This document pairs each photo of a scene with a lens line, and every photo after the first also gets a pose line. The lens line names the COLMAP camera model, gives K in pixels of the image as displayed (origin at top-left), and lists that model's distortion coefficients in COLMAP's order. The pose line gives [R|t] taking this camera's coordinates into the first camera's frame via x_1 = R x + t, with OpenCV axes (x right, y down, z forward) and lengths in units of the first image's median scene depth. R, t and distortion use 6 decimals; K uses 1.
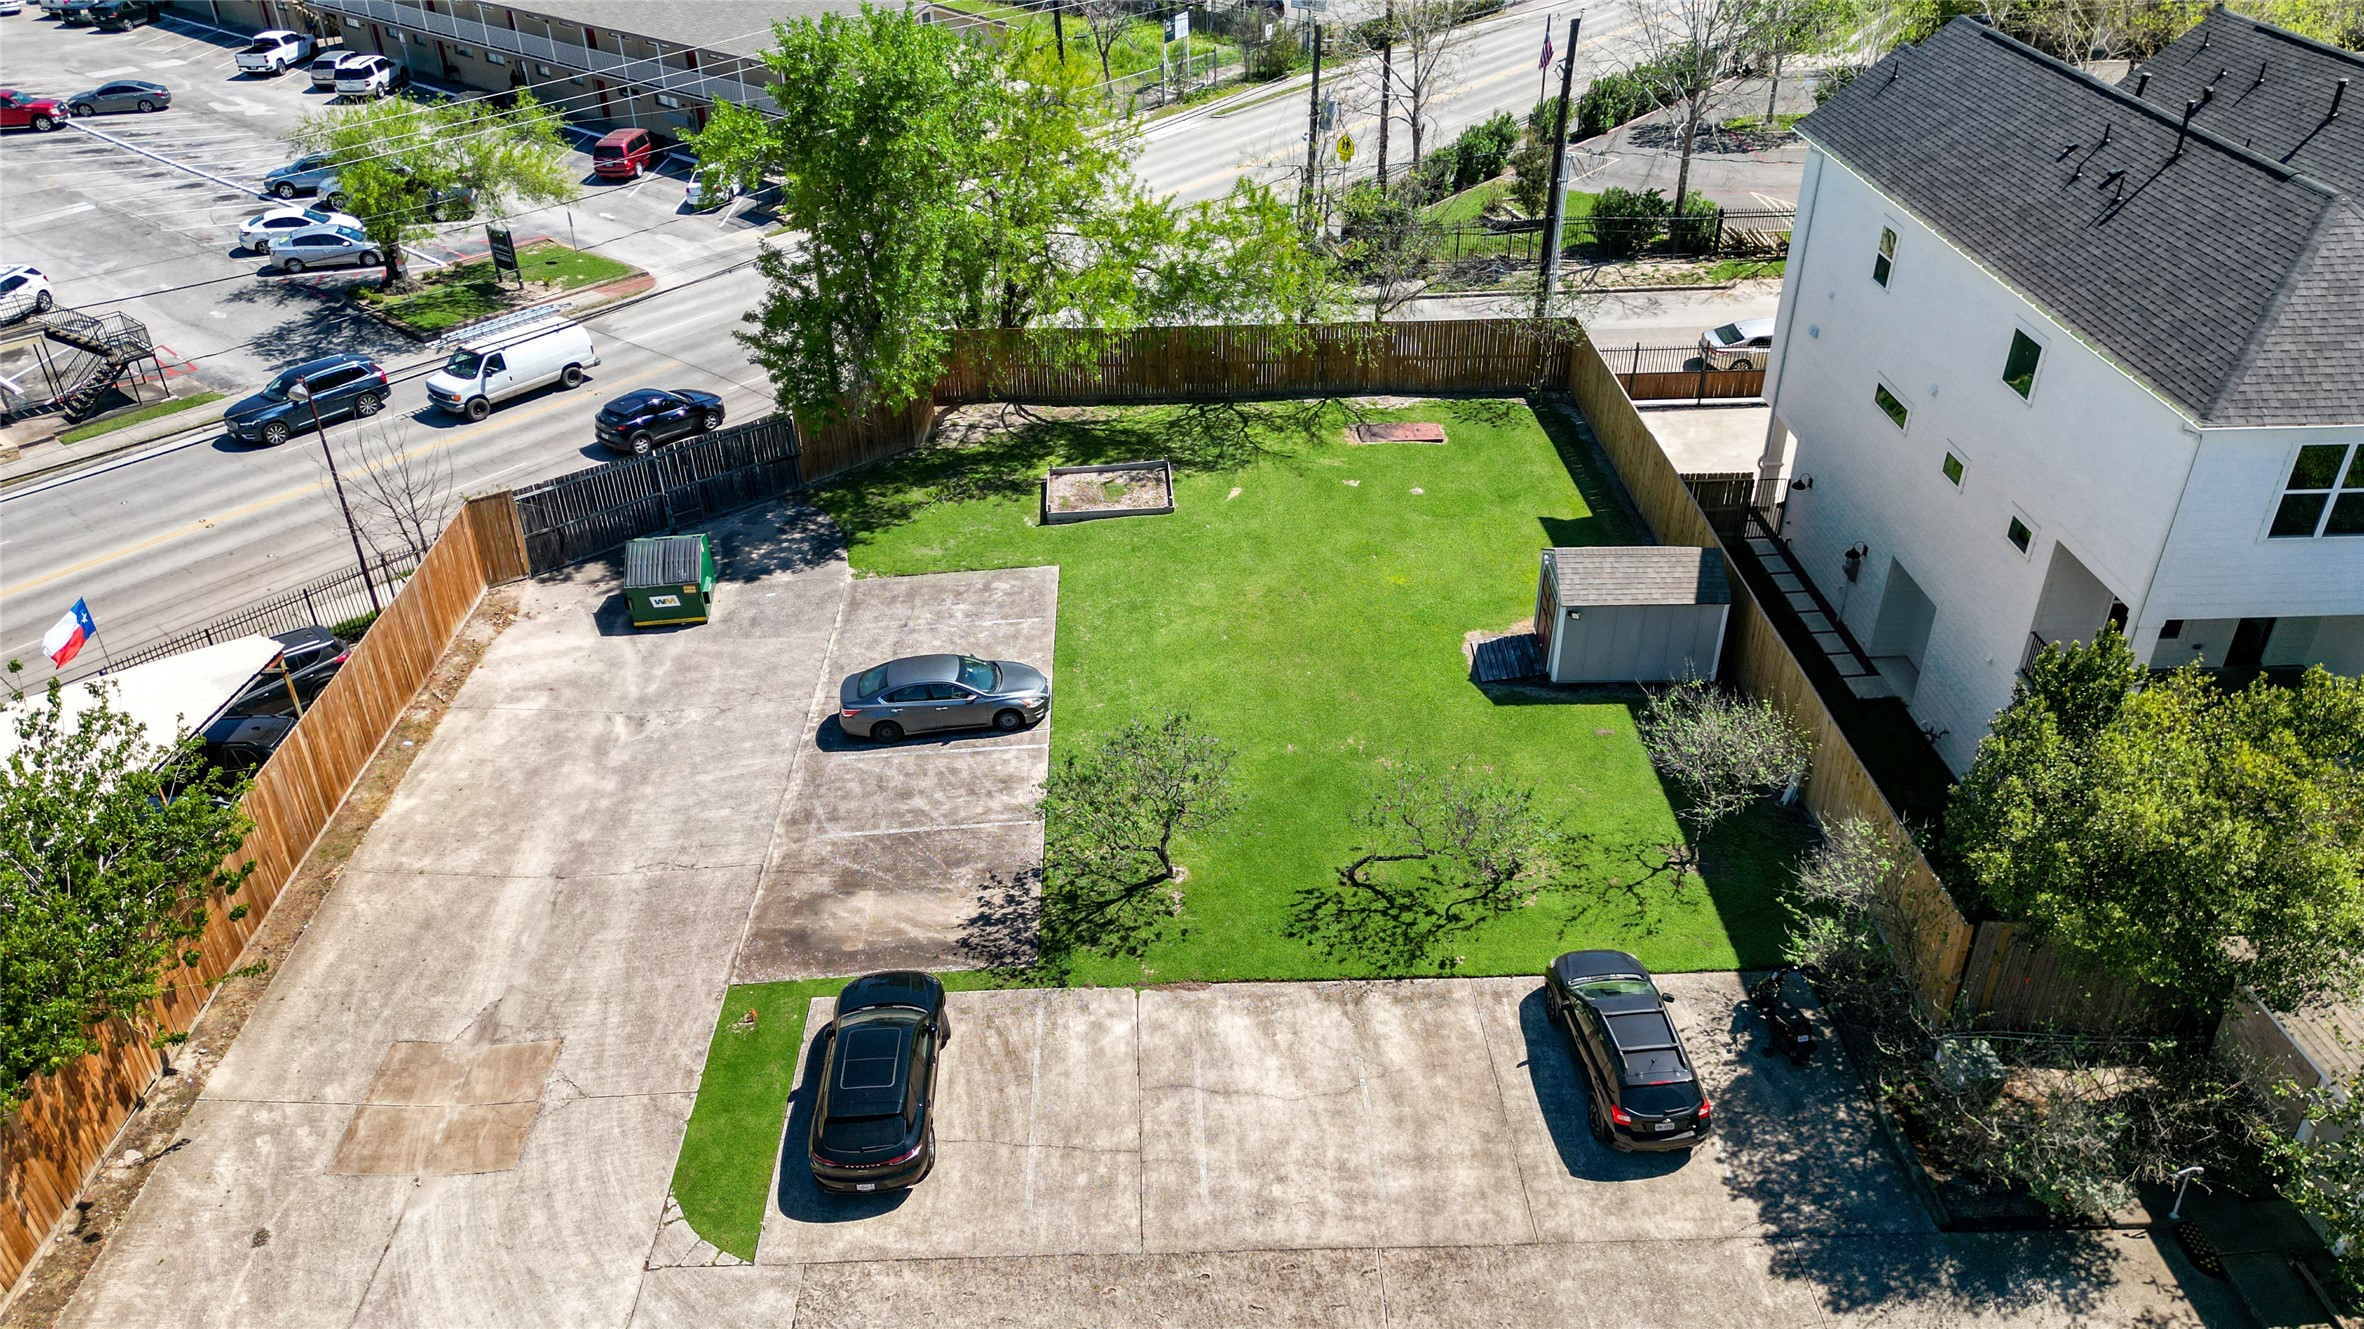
lens RADIAL K [[1651.7, 0, 1182.0], [0, 1651.7, 664.5], [0, 0, 1]] dist [0.076835, -0.071344]
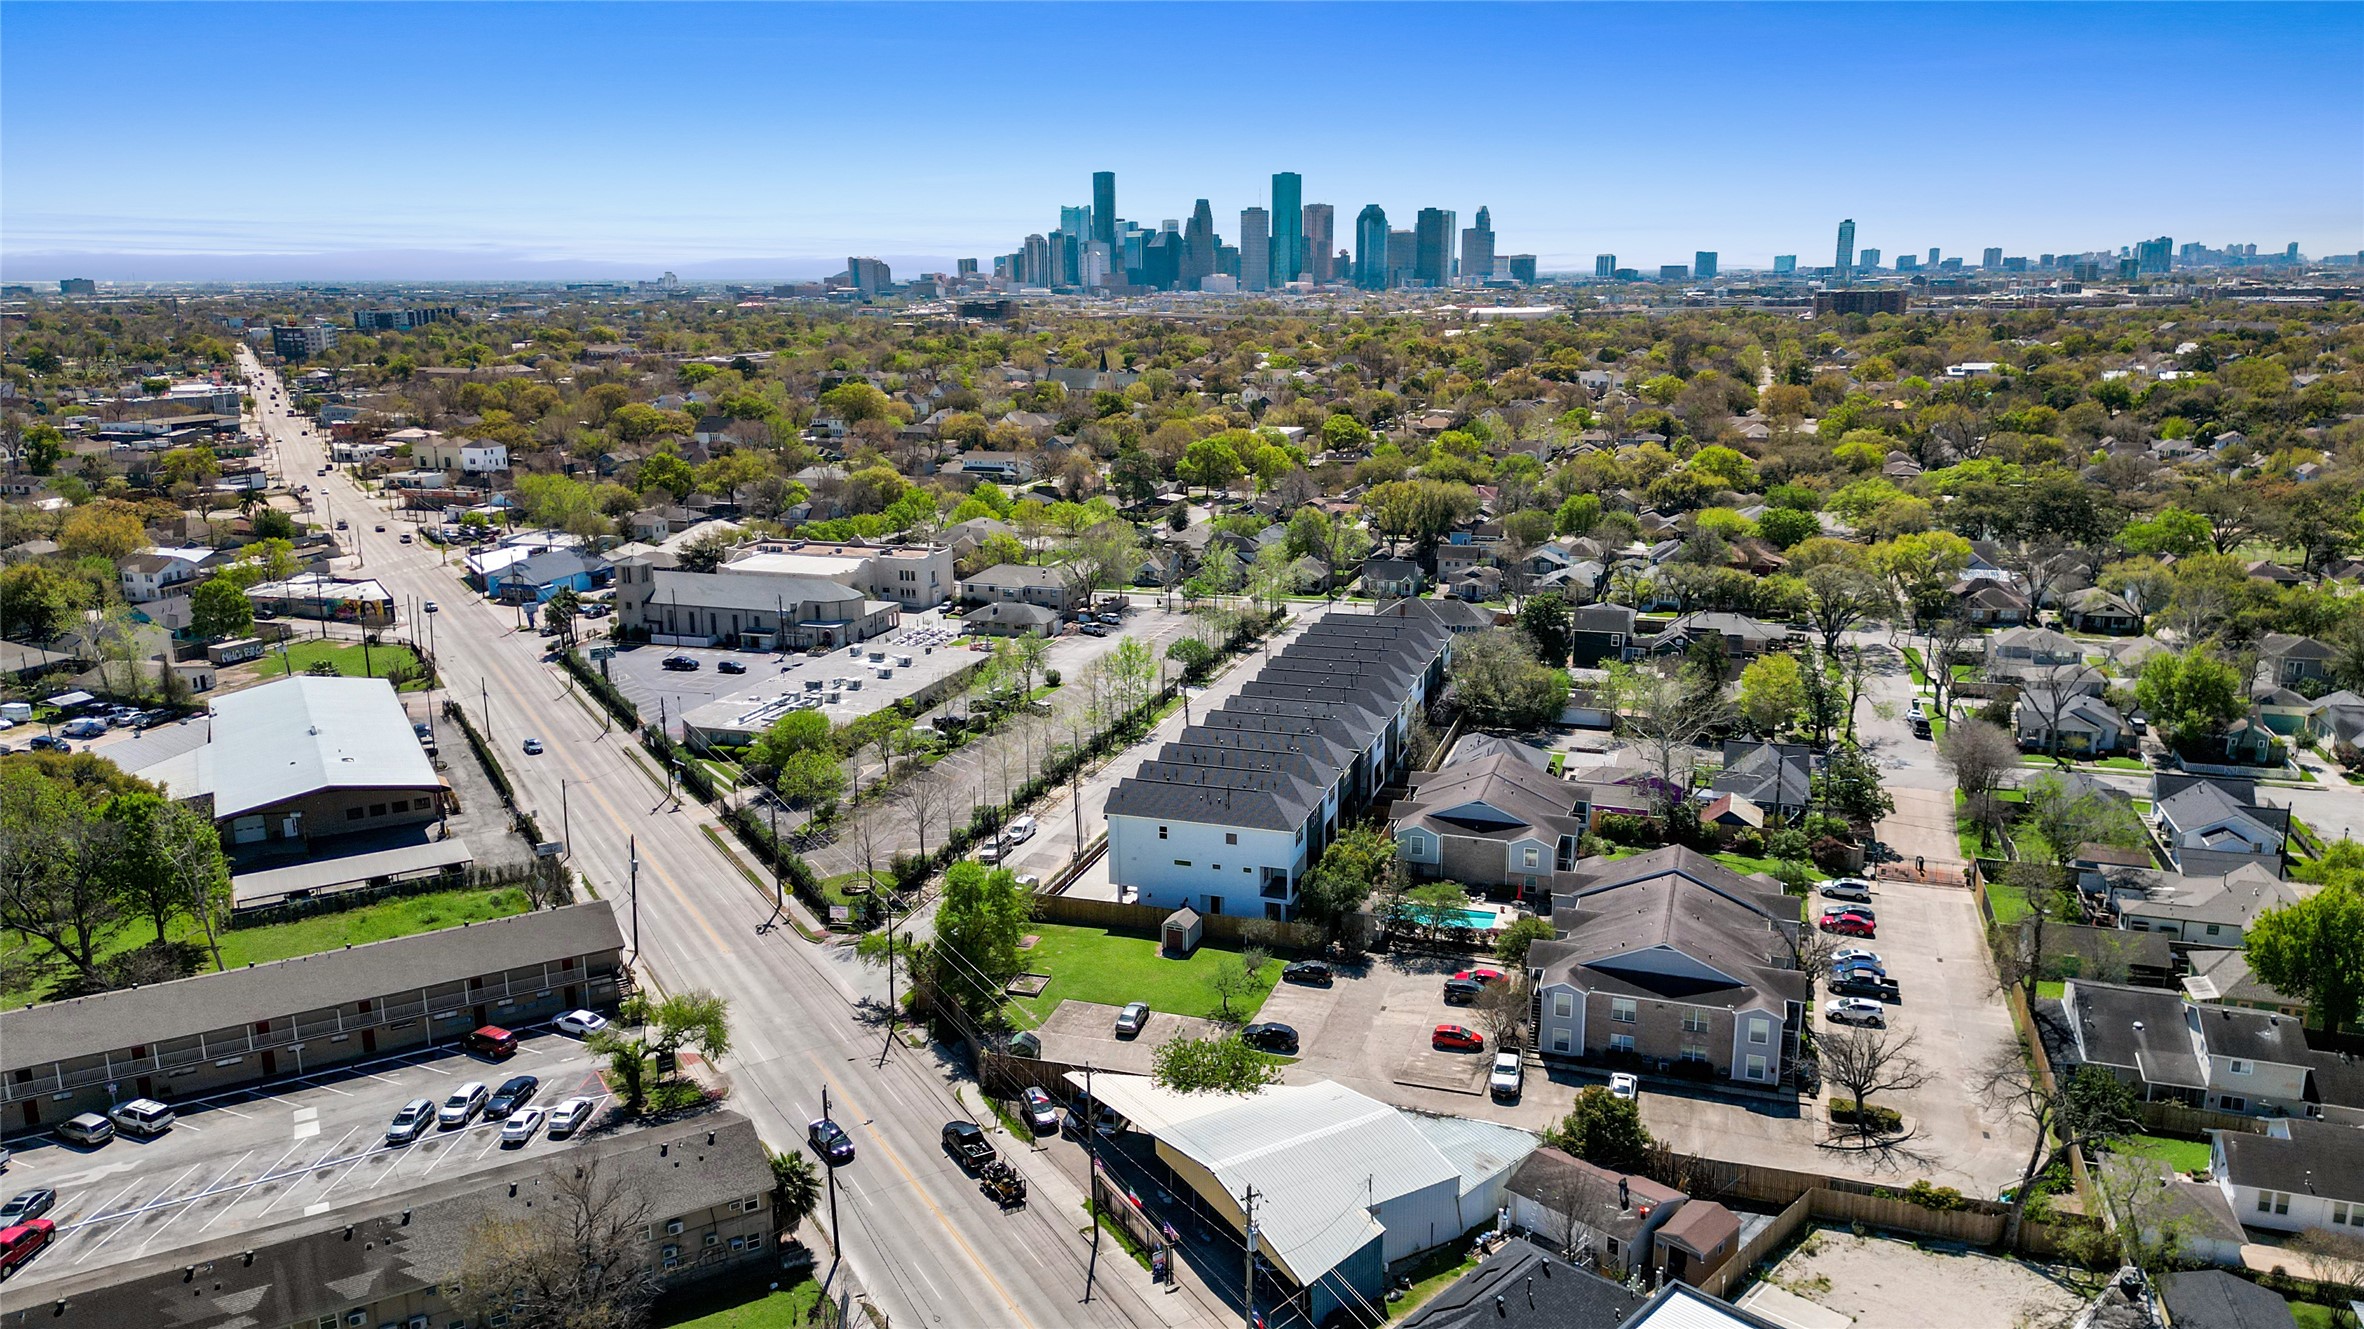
lens RADIAL K [[1649.6, 0, 1182.0], [0, 1649.6, 664.5], [0, 0, 1]] dist [0.096379, -0.094499]
pose [[0.345346, -0.204873, 0.915840, -3.750734], [0.499579, 0.866251, 0.005399, -0.702335], [-0.794454, 0.455671, 0.401506, -1.008419]]
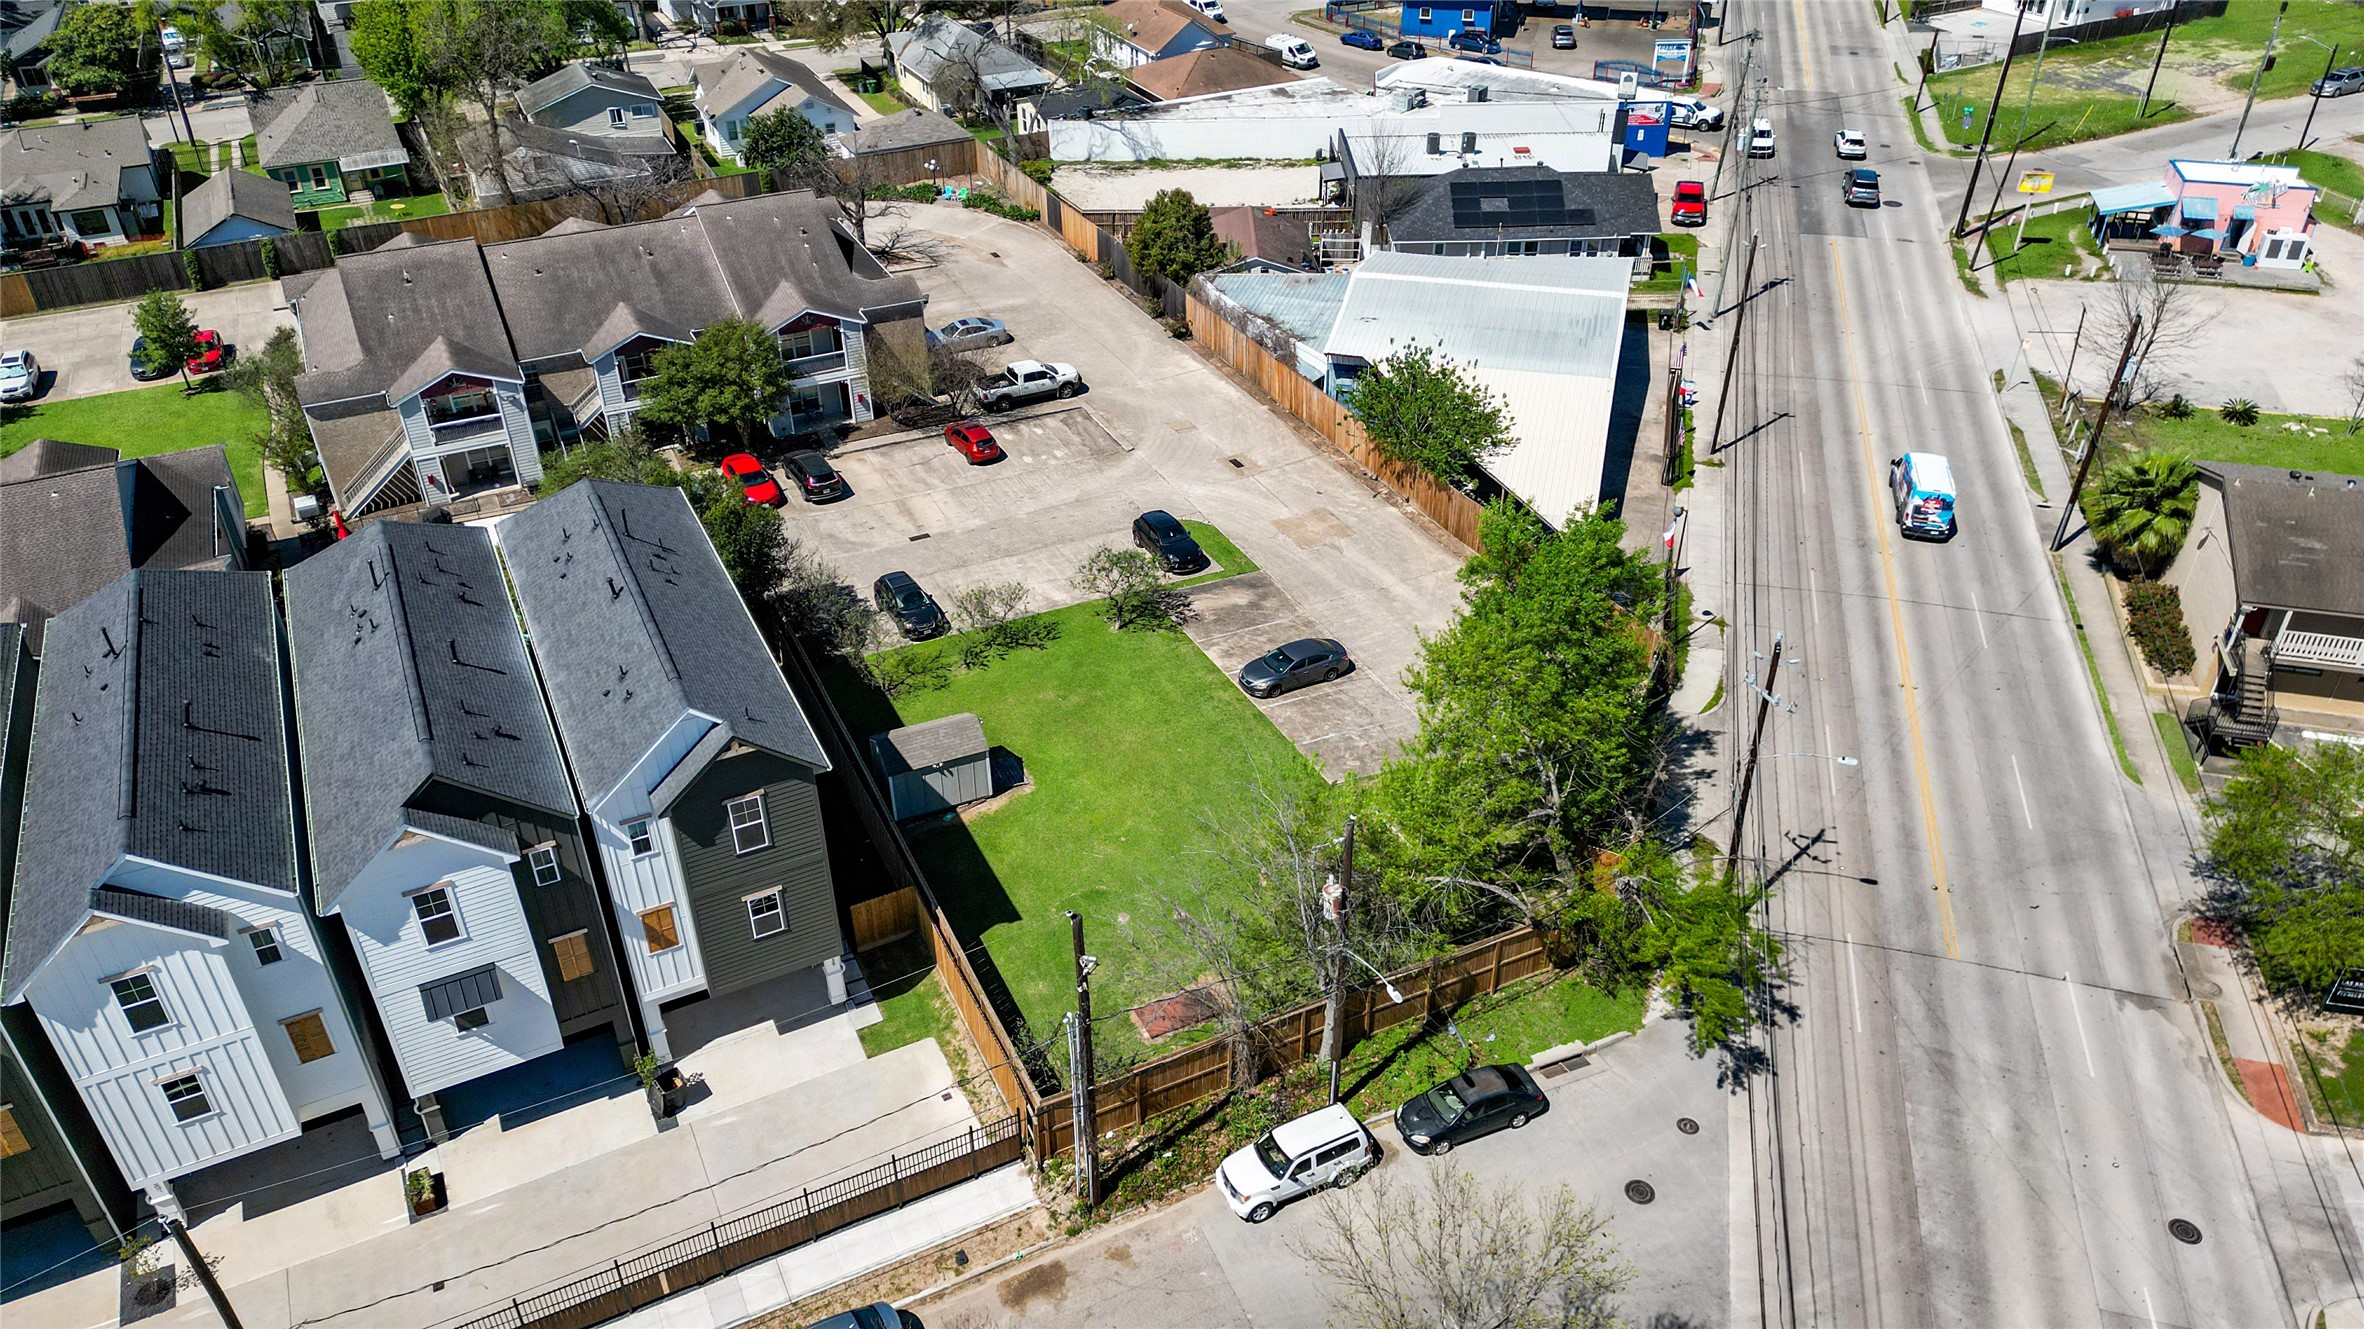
lens RADIAL K [[1651.7, 0, 1182.0], [0, 1651.7, 664.5], [0, 0, 1]] dist [0.076835, -0.071344]
pose [[-0.908413, 0.253915, -0.332134, 0.641972], [-0.197430, 0.439732, 0.876161, -1.751905], [0.368520, 0.861489, -0.349328, 1.824489]]
